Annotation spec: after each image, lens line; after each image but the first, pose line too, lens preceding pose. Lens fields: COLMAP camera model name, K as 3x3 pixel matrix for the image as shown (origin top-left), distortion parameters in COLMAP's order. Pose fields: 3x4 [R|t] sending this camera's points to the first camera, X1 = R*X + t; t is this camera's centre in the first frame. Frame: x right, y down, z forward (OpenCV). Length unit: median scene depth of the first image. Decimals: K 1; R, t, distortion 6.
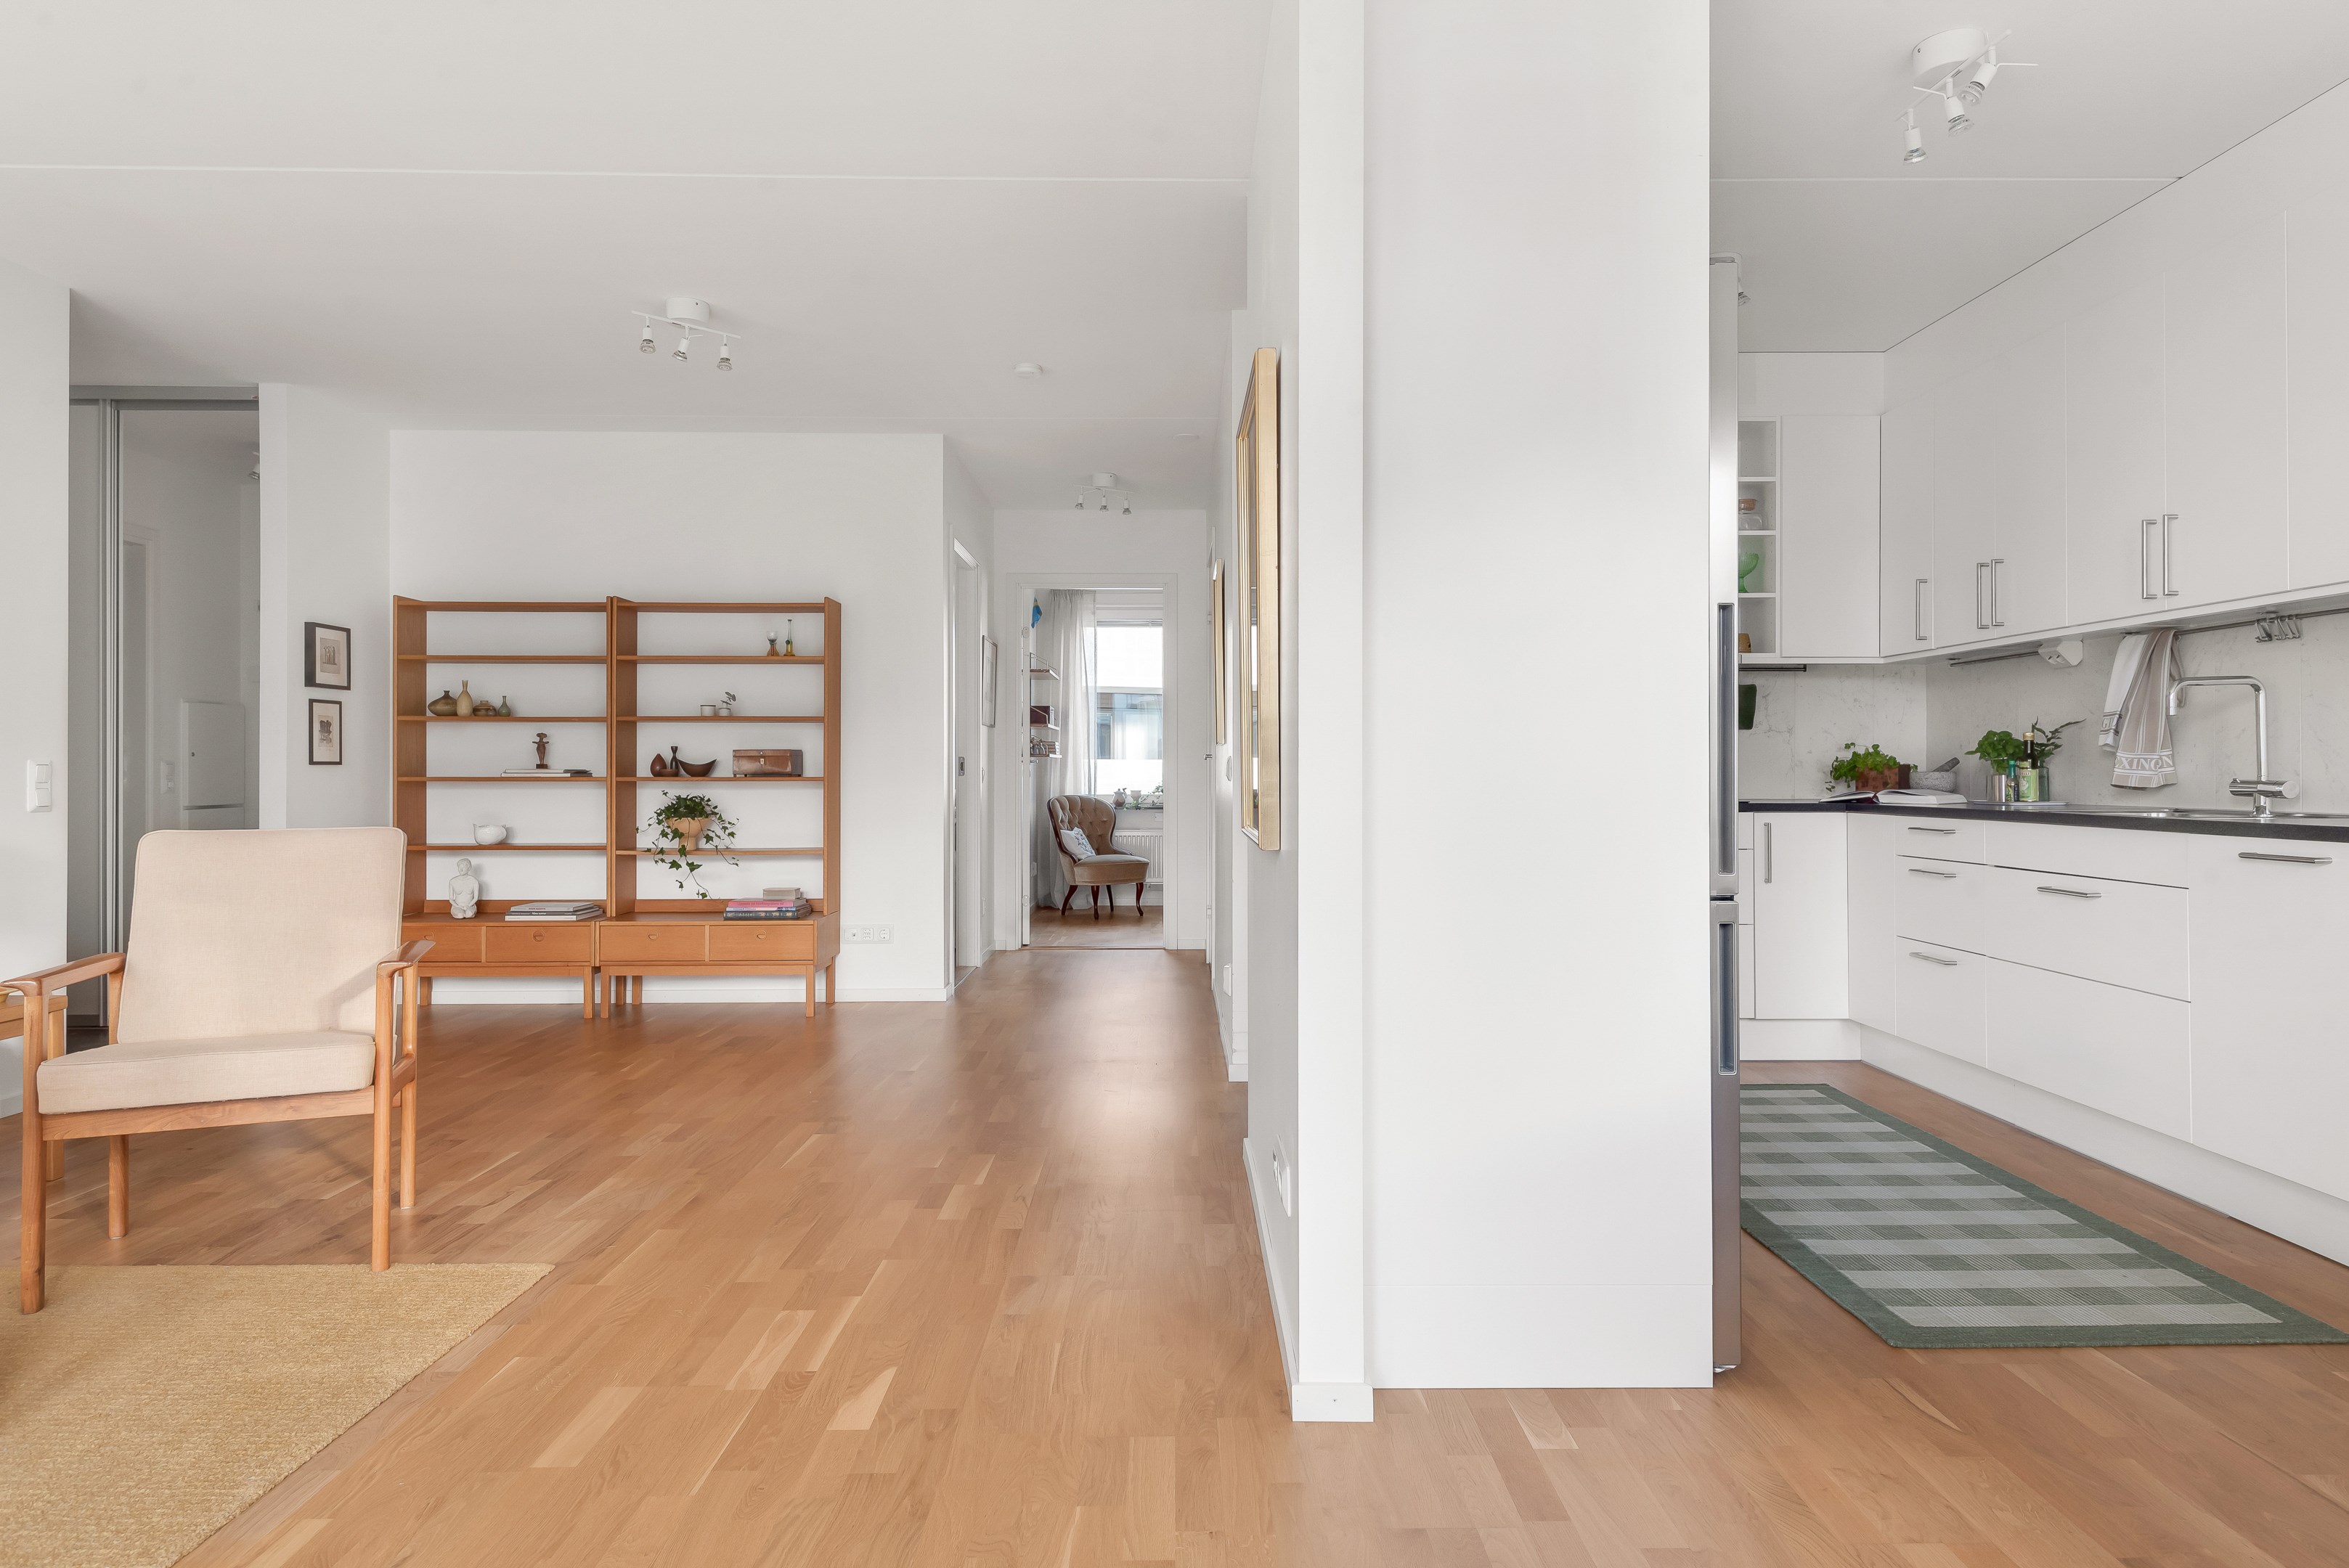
lens RADIAL K [[1412.8, 0, 1196.2], [0, 1412.8, 773.2], [0, 0, 1]] dist [0.001411, -0.007665]
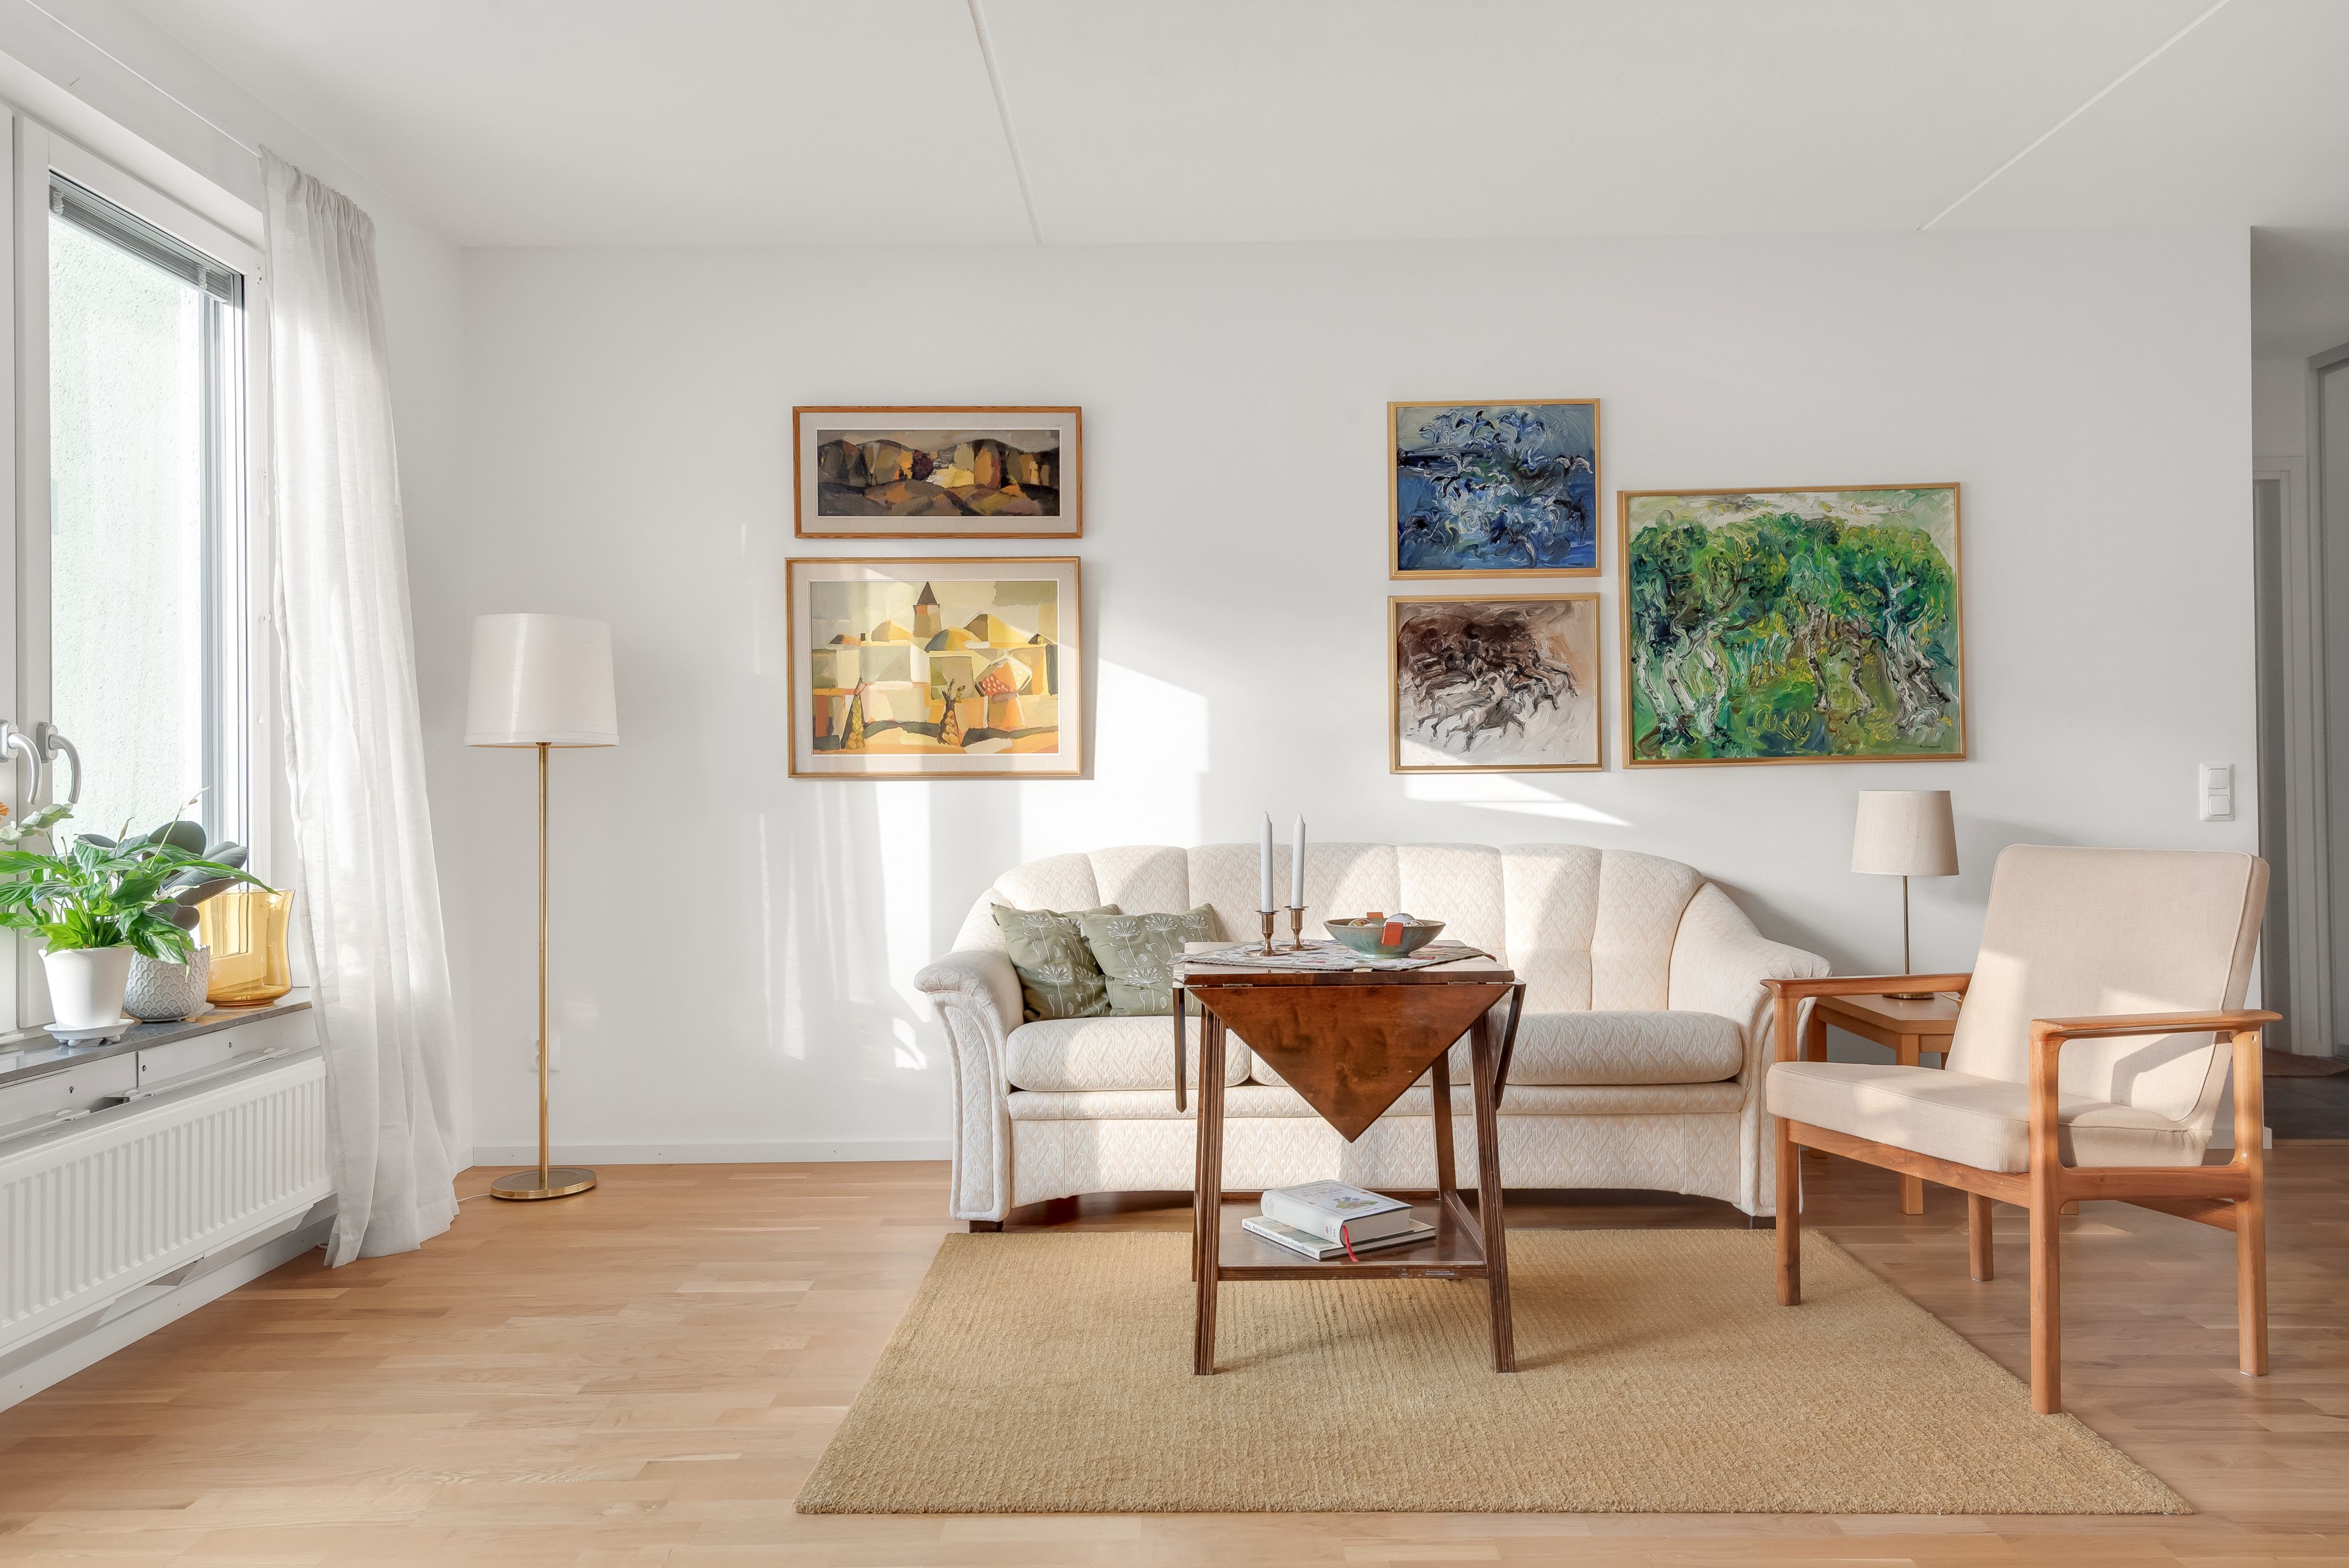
lens RADIAL K [[1508.1, 0, 1158.7], [0, 1508.1, 793.1], [0, 0, 1]] dist [0.035113, -0.022230]
pose [[-0.018707, 0.000753, -0.999825, 0.131410], [0.010372, 0.999946, 0.000559, 0.001606], [0.999771, -0.010360, -0.018714, 0.254243]]
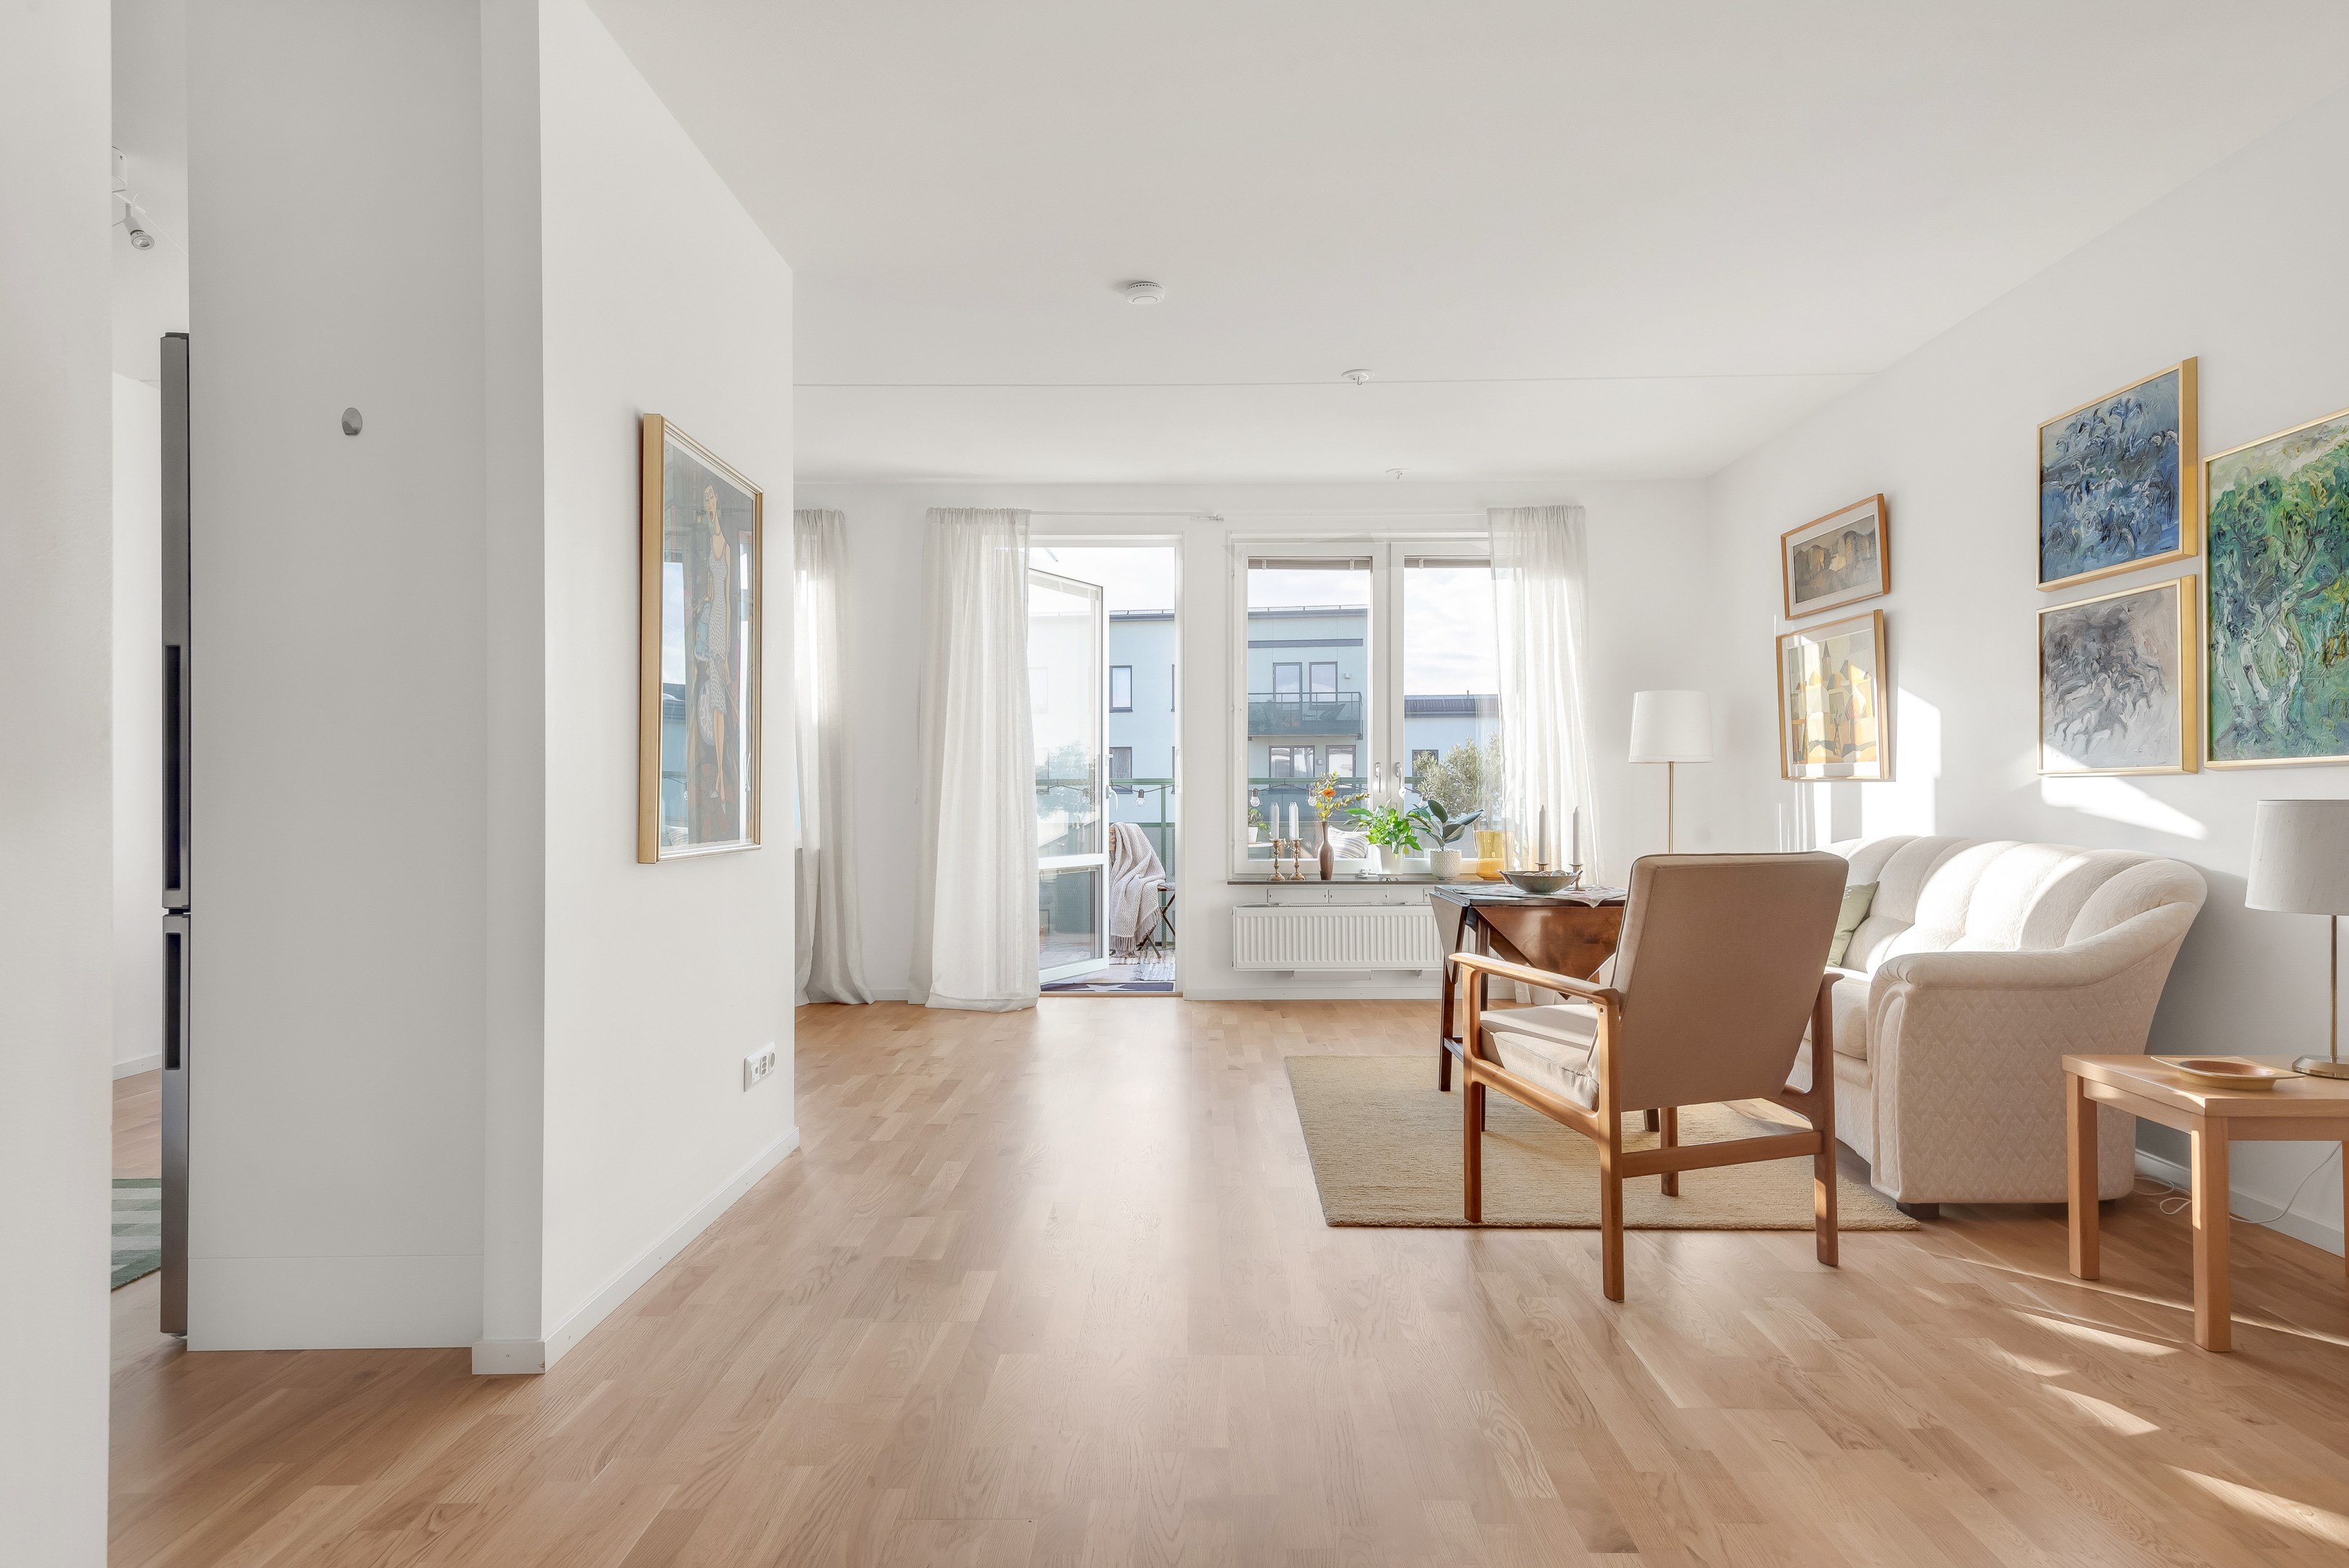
lens RADIAL K [[1318.4, 0, 1166.0], [0, 1318.4, 790.3], [0, 0, 1]] dist [0.017789, -0.003067]
pose [[-0.999656, 0.001328, 0.026211, -0.174108], [0.001268, 0.999997, -0.002302, 0.001581], [-0.026214, -0.002267, -0.999654, 1.041304]]
